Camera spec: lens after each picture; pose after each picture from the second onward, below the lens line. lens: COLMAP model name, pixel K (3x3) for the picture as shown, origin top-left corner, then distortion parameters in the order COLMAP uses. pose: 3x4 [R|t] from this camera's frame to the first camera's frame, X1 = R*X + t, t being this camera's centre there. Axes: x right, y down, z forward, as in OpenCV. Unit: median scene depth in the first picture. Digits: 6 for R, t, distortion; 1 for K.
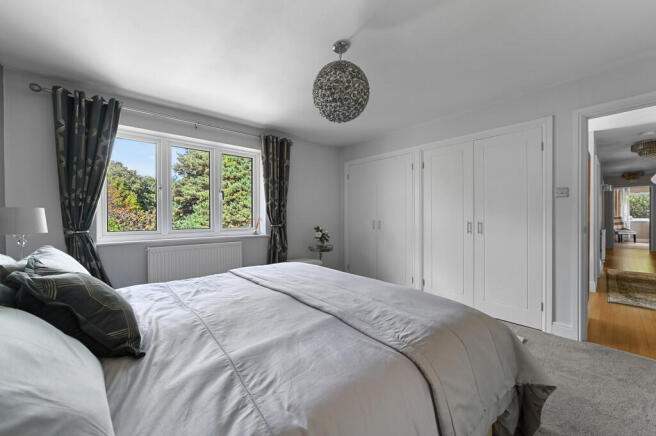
lens RADIAL K [[257.0, 0, 326.6], [0, 257.0, 216.4], [0, 0, 1]] dist [-0.006359, 0.001426]
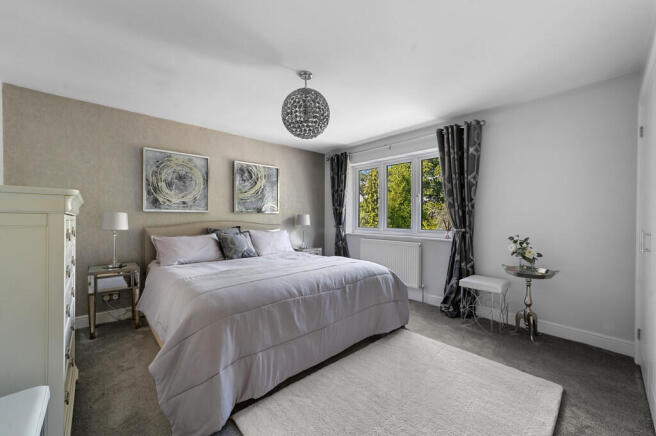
lens RADIAL K [[257.0, 0, 328.7], [0, 257.0, 216.3], [0, 0, 1]] dist [-0.006359, 0.001426]
pose [[0.033094, -0.001760, -0.999451, 0.652252], [-0.005992, 0.999980, -0.001960, -0.005072], [0.999434, 0.006054, 0.033082, 0.569914]]
